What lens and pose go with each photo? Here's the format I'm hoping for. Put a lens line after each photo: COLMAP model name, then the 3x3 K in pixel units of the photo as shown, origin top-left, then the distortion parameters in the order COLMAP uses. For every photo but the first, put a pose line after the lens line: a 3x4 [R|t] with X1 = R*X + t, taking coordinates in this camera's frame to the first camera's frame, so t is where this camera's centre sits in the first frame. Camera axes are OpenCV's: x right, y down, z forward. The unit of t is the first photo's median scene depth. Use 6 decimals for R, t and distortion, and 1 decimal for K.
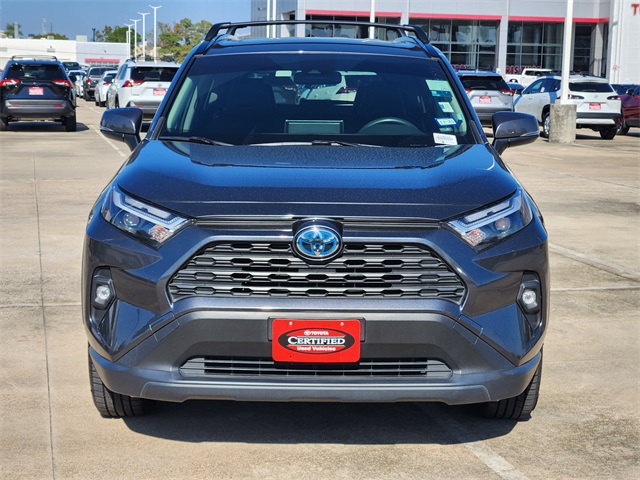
lens RADIAL K [[1231.4, 0, 320.0], [0, 1231.4, 240.0], [0, 0, 1]] dist [-0.336945, 3.502481]
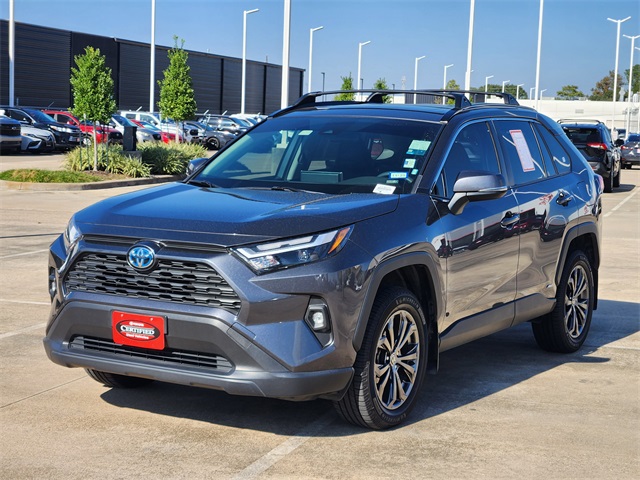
lens RADIAL K [[1231.4, 0, 320.0], [0, 1231.4, 240.0], [0, 0, 1]] dist [-0.336945, 3.502481]
pose [[0.853425, 0.056536, -0.518140, 0.829809], [-0.083368, 0.996108, -0.028627, 0.005400], [0.514505, 0.067627, 0.854817, -0.041996]]
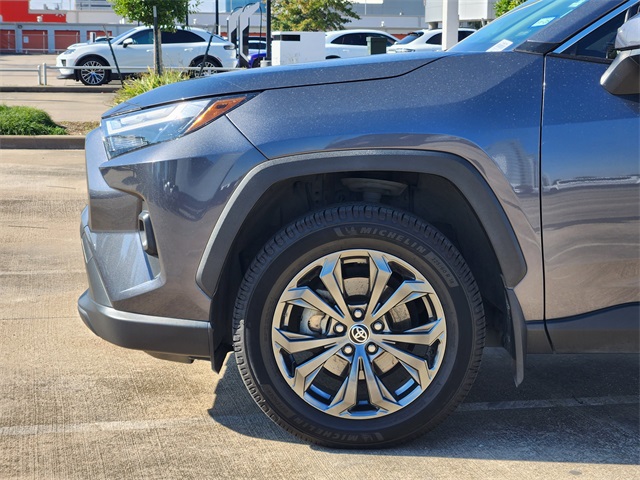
lens RADIAL K [[1231.4, 0, 320.0], [0, 1231.4, 240.0], [0, 0, 1]] dist [-0.336945, 3.502481]
pose [[-0.026252, 0.138200, -0.990056, 0.969706], [-0.142206, 0.979809, 0.140540, -0.074532], [0.989489, 0.144482, -0.006069, 1.156730]]
